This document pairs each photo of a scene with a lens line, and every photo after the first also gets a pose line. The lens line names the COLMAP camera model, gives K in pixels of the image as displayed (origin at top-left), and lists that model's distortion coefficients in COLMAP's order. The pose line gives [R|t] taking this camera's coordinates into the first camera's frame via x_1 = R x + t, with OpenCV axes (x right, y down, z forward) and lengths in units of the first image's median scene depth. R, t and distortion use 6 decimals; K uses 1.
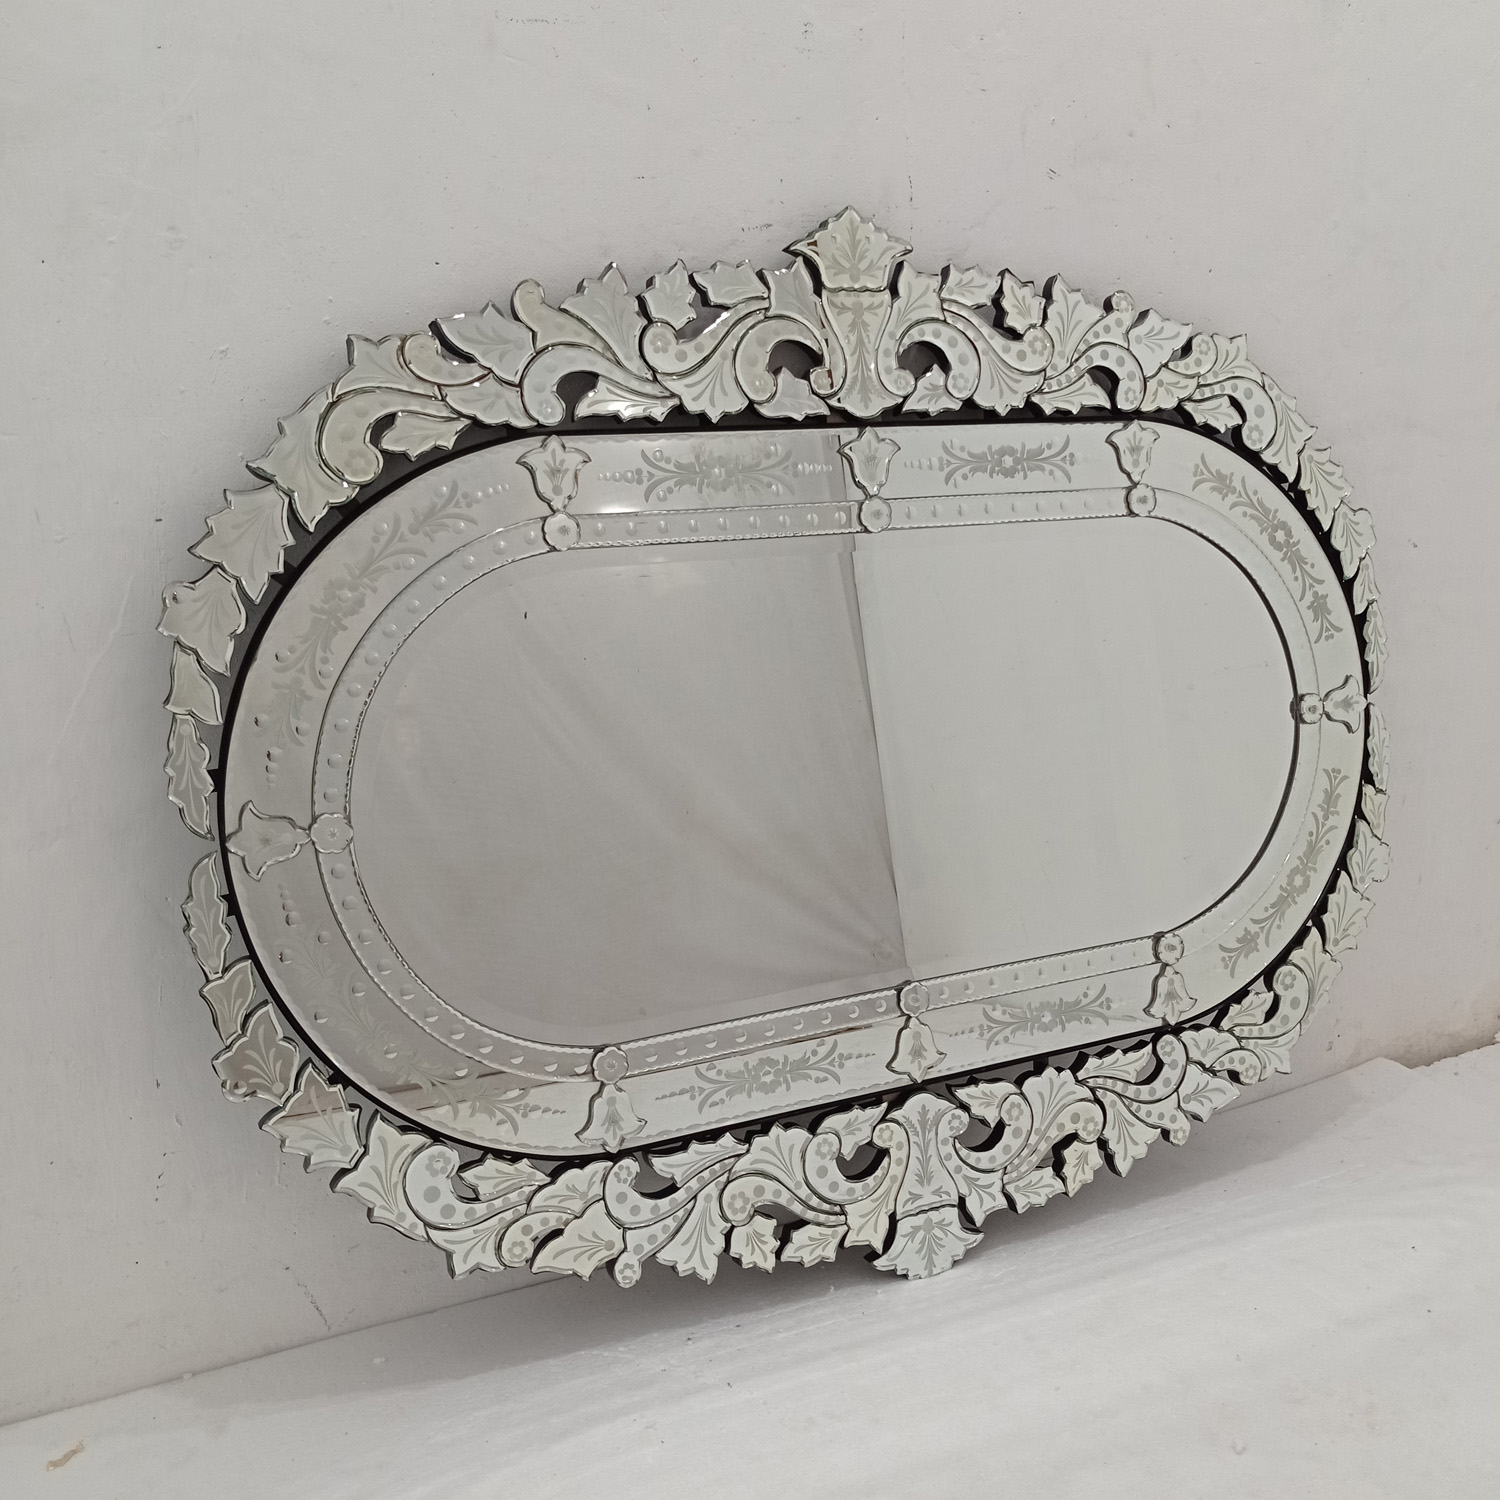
lens RADIAL K [[1495.5, 0, 750.9], [0, 1495.5, 758.6], [0, 0, 1]] dist [0.020582, -0.014502]
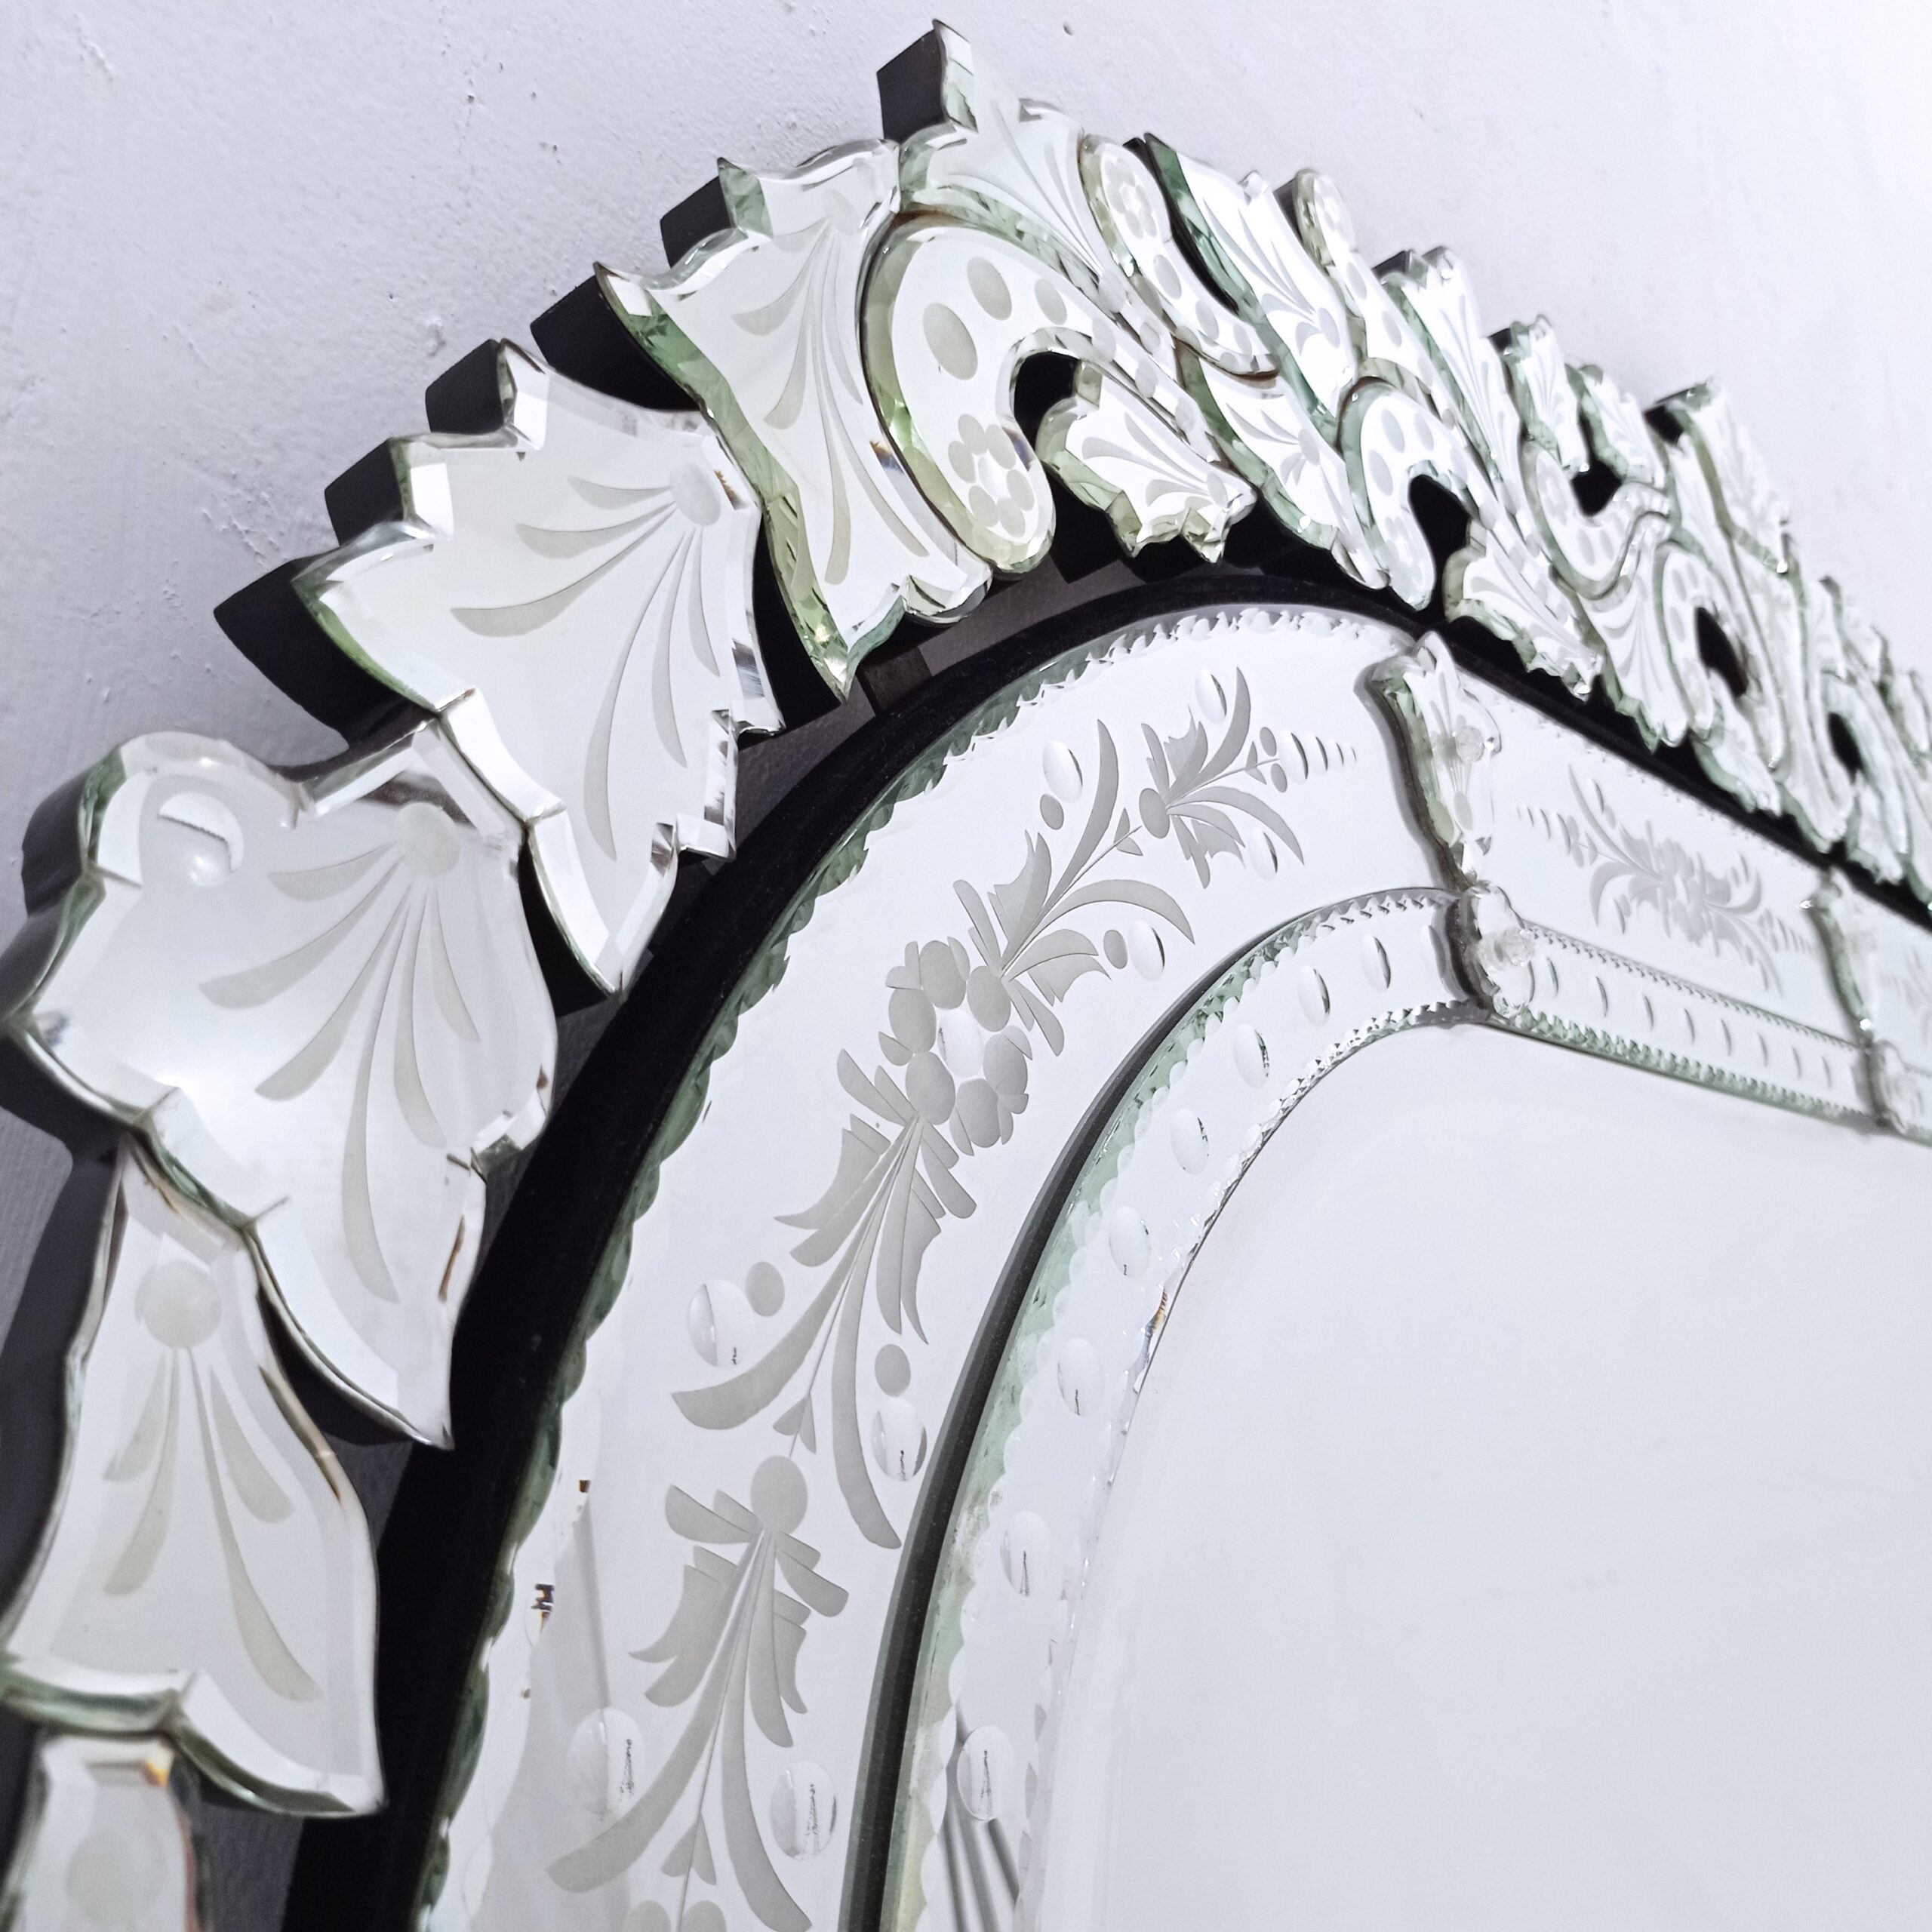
lens RADIAL K [[1926.2, 0, 967.2], [0, 1926.2, 977.0], [0, 0, 1]] dist [0.020582, -0.014502]
pose [[0.909413, 0.112015, 0.400526, -0.316357], [0.047557, 0.928722, -0.367714, -0.021550], [-0.413167, 0.353451, 0.839265, 0.674743]]
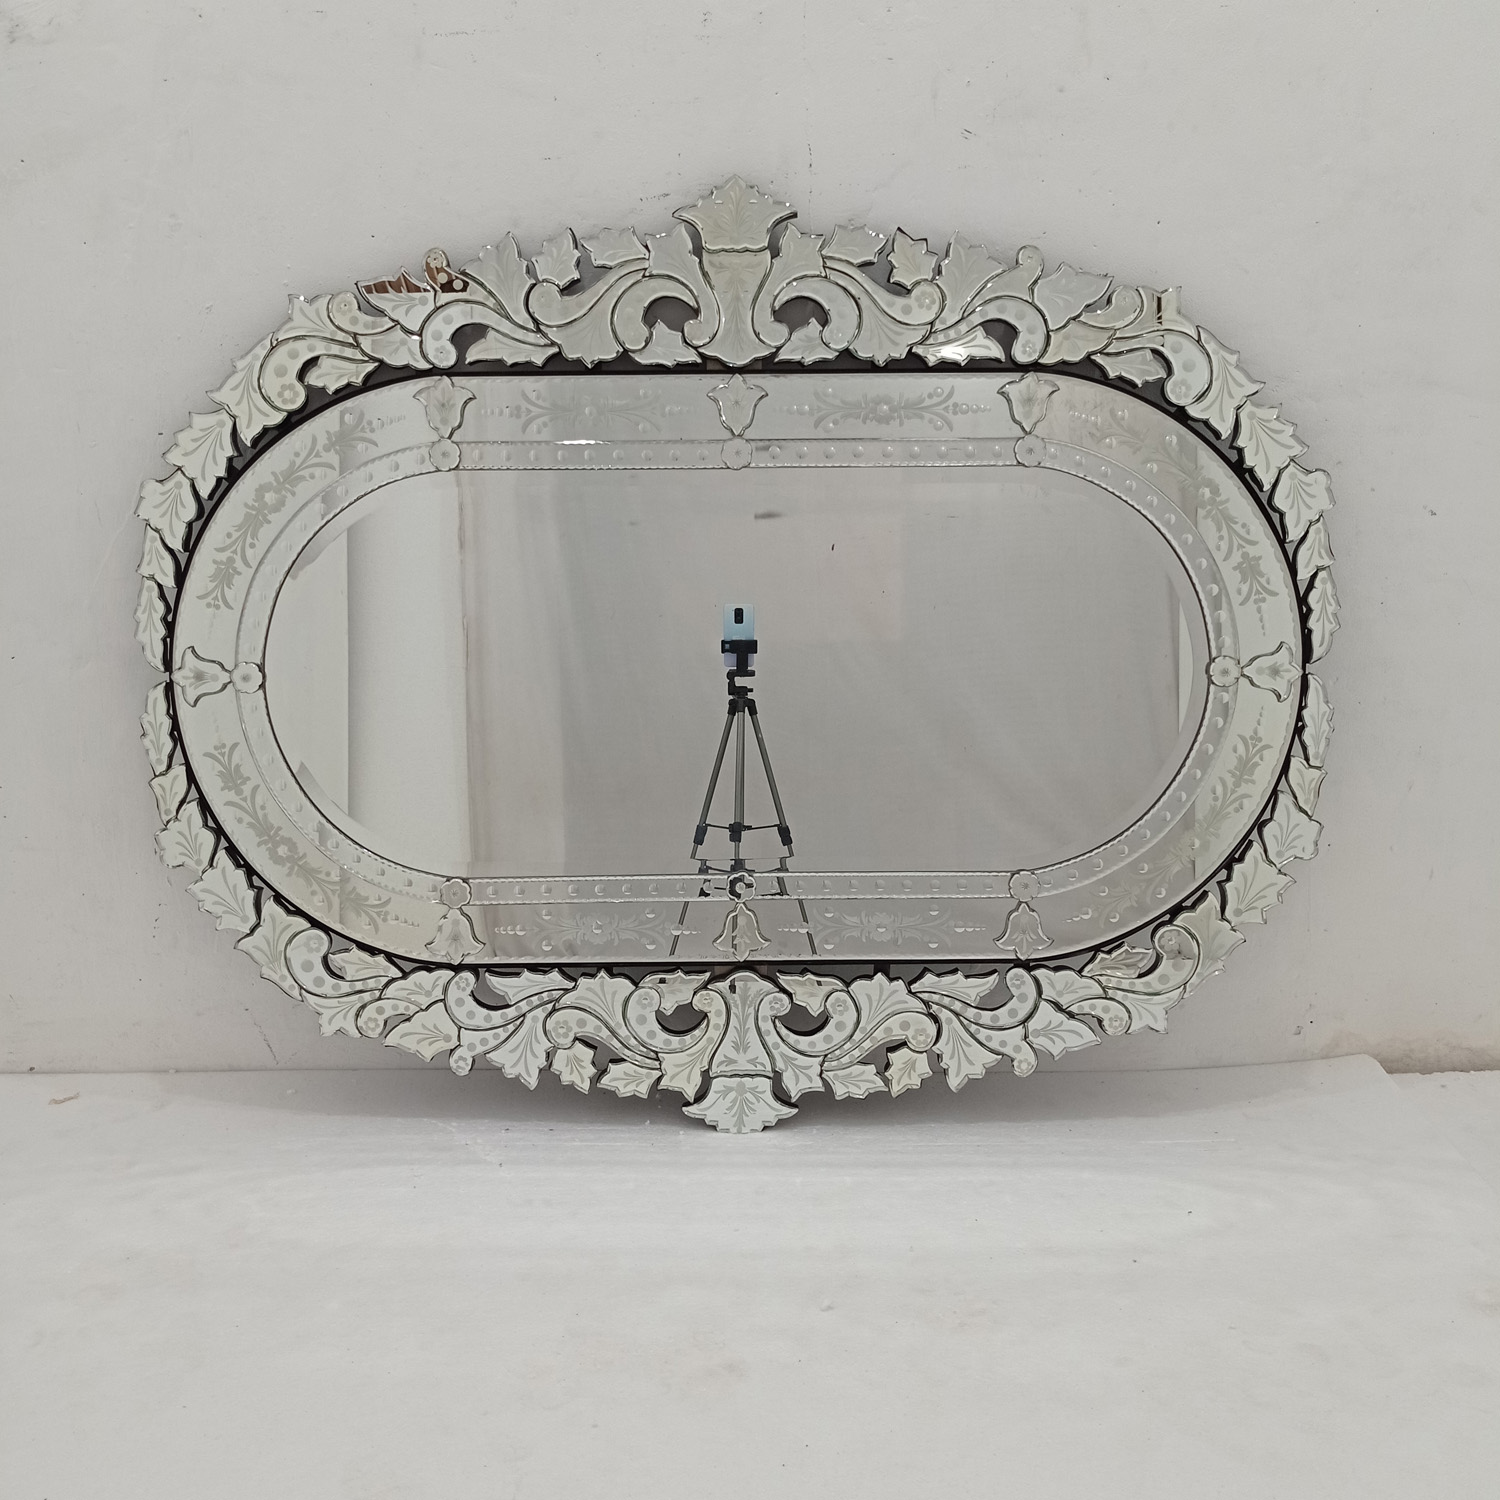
lens RADIAL K [[1495.5, 0, 750.9], [0, 1495.5, 758.6], [0, 0, 1]] dist [0.020582, -0.014502]
pose [[0.912117, 0.118421, -0.392452, 0.554027], [-0.103787, 0.992885, 0.058381, -0.001969], [0.396573, -0.012518, 0.917918, -0.029133]]
